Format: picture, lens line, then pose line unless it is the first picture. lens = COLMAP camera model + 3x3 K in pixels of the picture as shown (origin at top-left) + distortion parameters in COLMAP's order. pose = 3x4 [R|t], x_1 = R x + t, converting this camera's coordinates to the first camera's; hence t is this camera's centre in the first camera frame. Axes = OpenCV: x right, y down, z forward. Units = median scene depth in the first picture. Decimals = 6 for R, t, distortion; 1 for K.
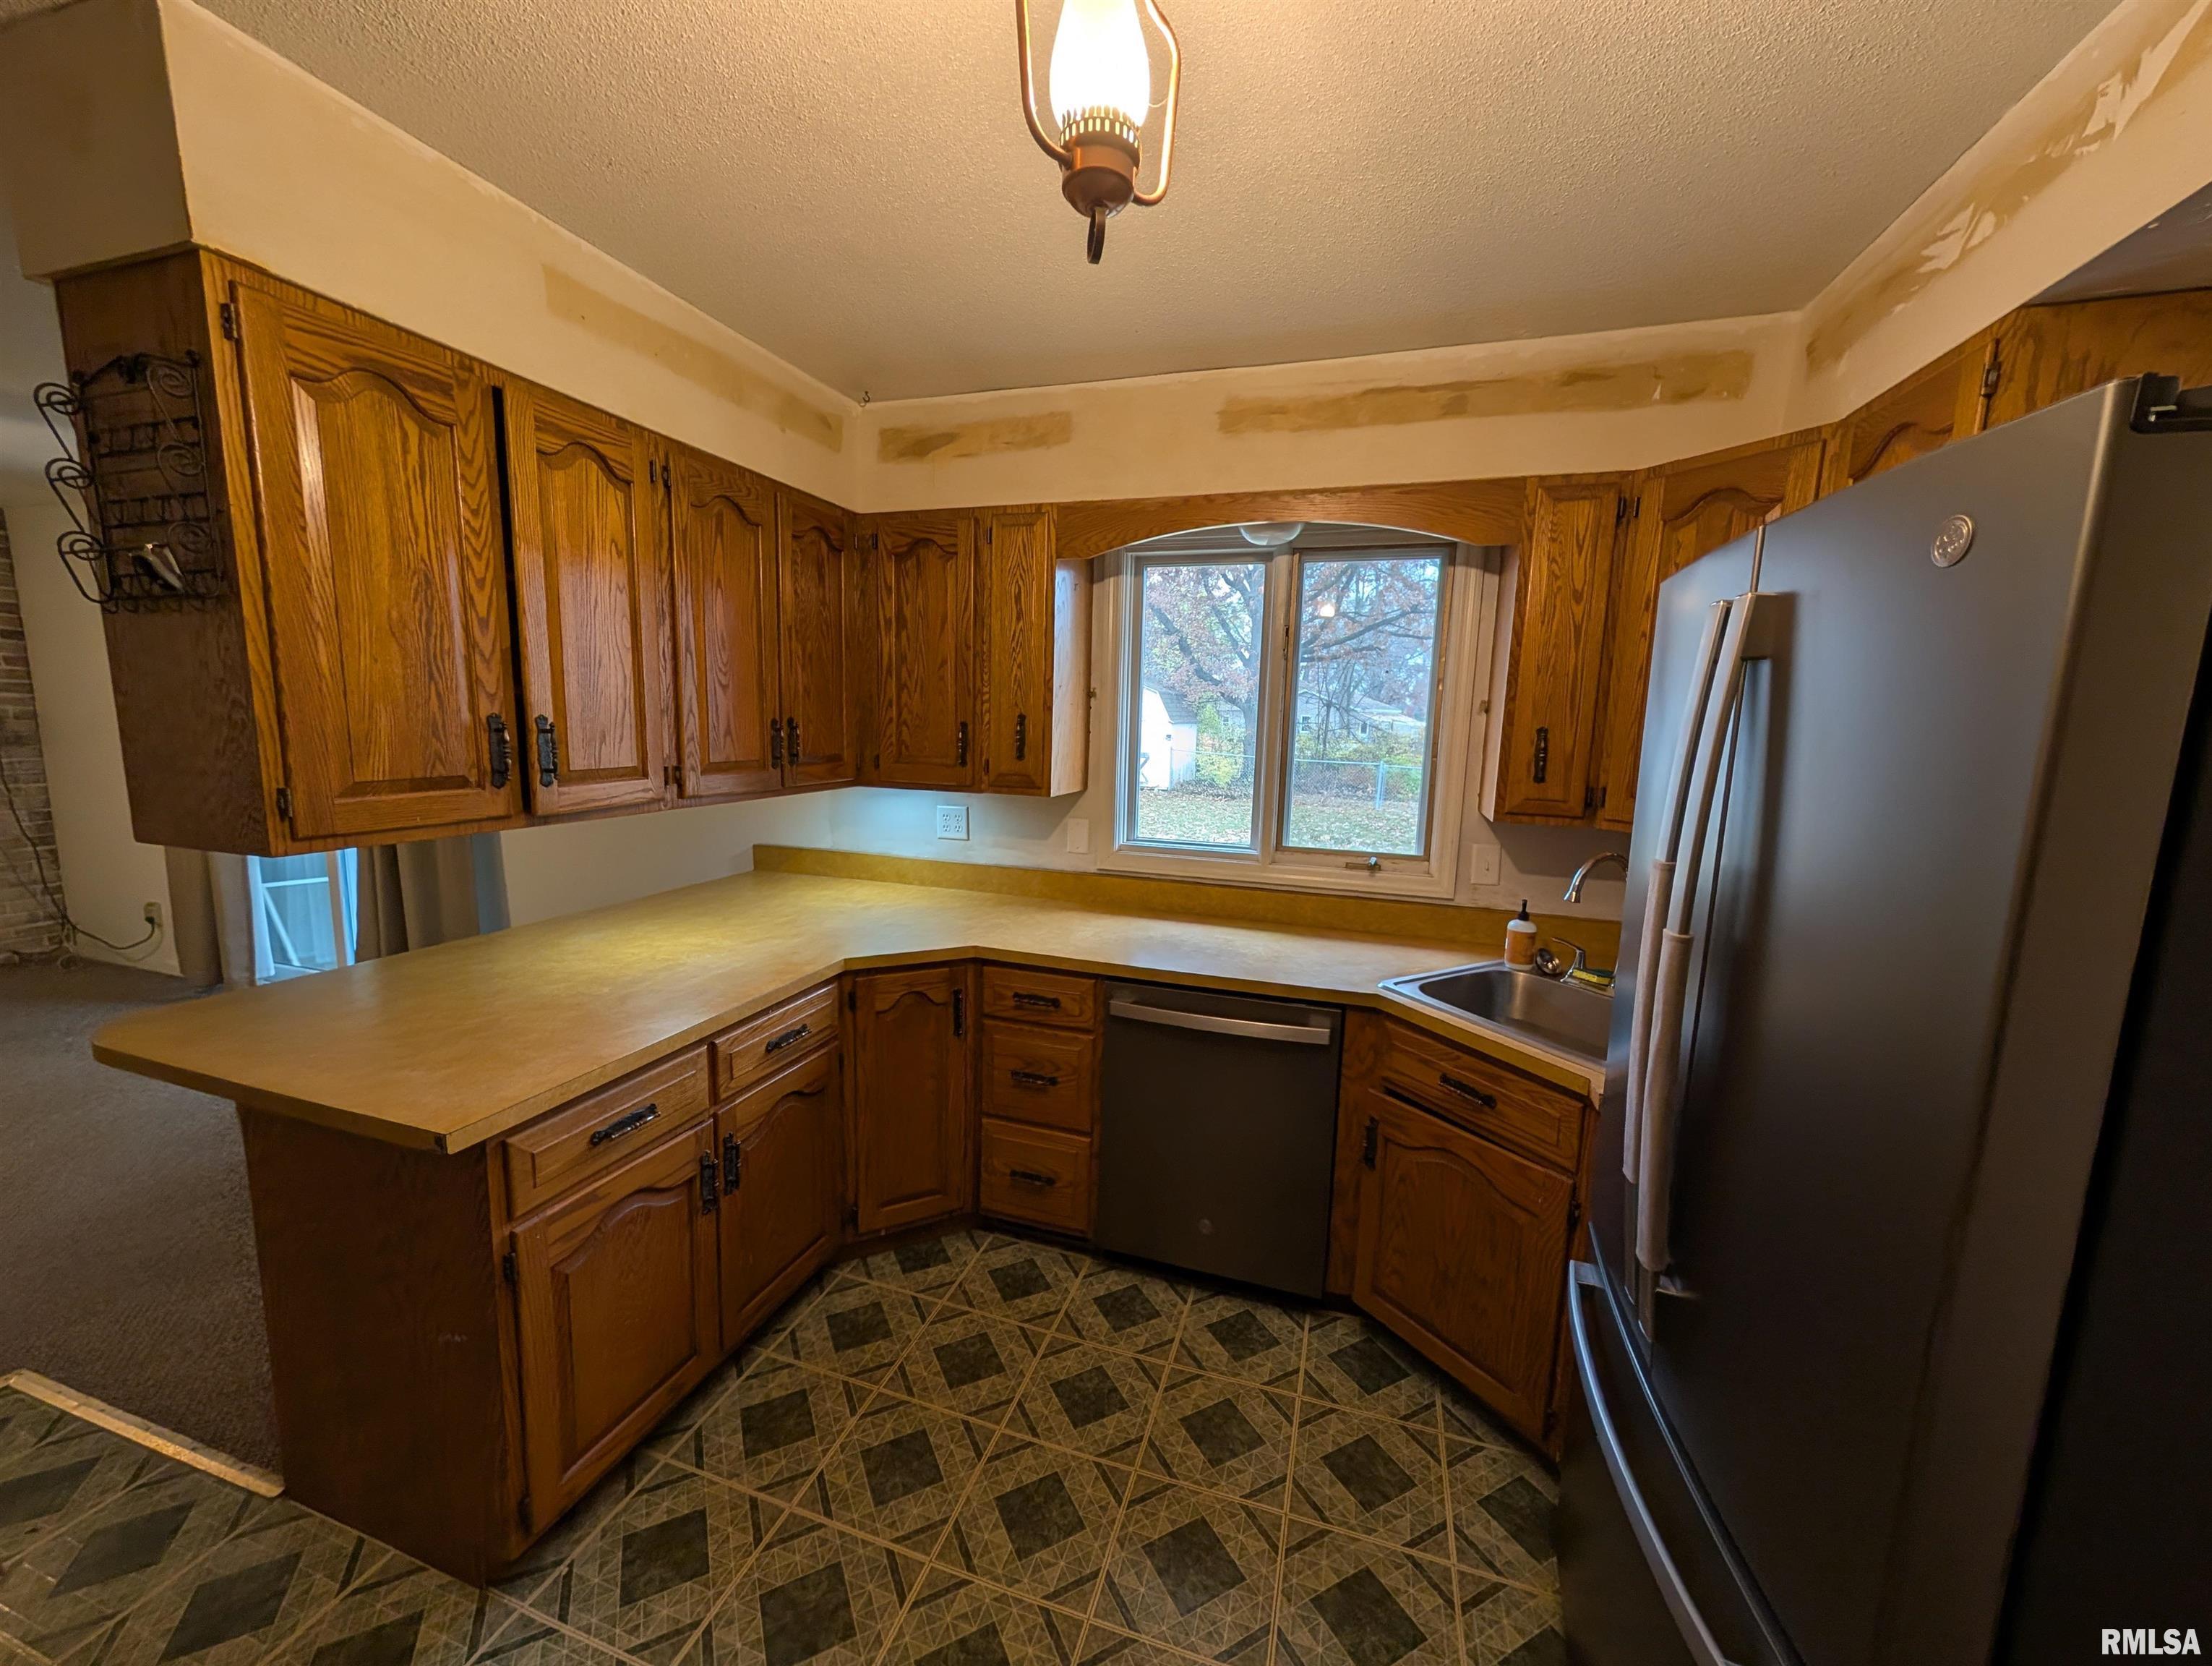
lens RADIAL K [[839.5, 0, 1102.8], [0, 839.5, 838.1], [0, 0, 1]] dist [0.002338, -0.000404]
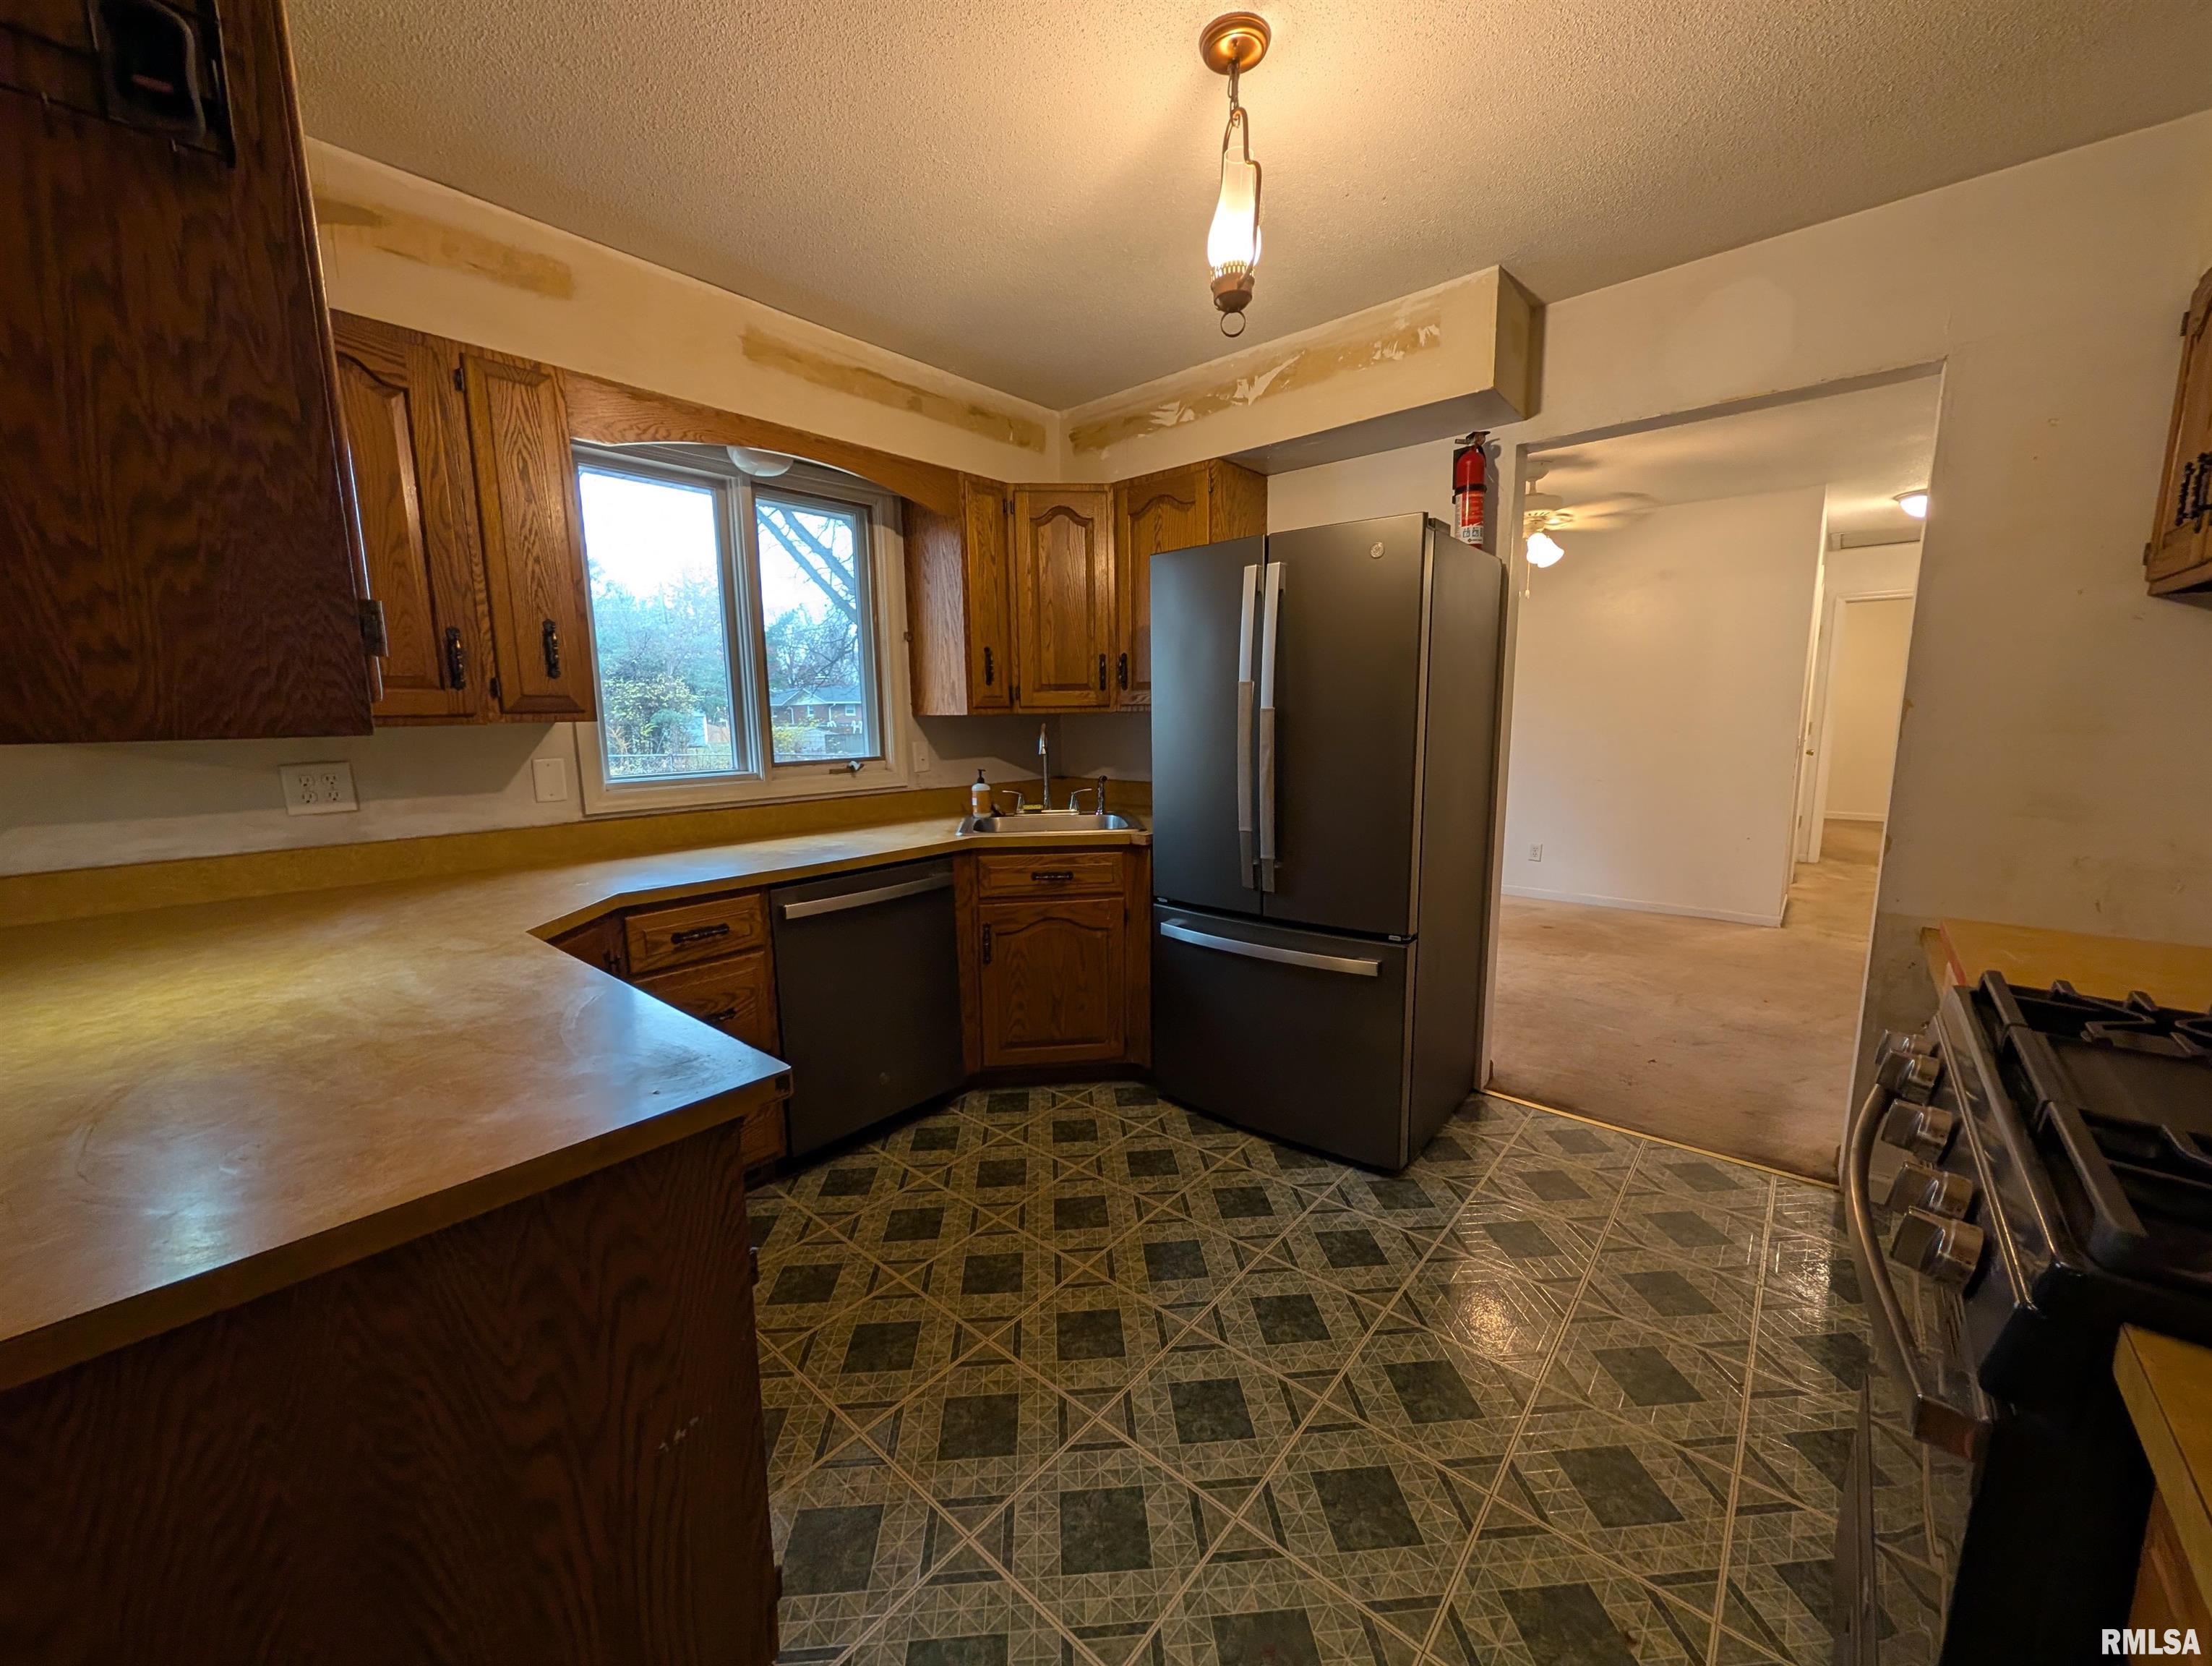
lens RADIAL K [[839.5, 0, 1111.7], [0, 839.5, 836.2], [0, 0, 1]] dist [0.002338, -0.000404]
pose [[0.385596, -0.169570, 0.906952, -0.789656], [0.158933, 0.980481, 0.115746, 0.059438], [-0.908876, 0.099514, 0.405019, 0.232321]]
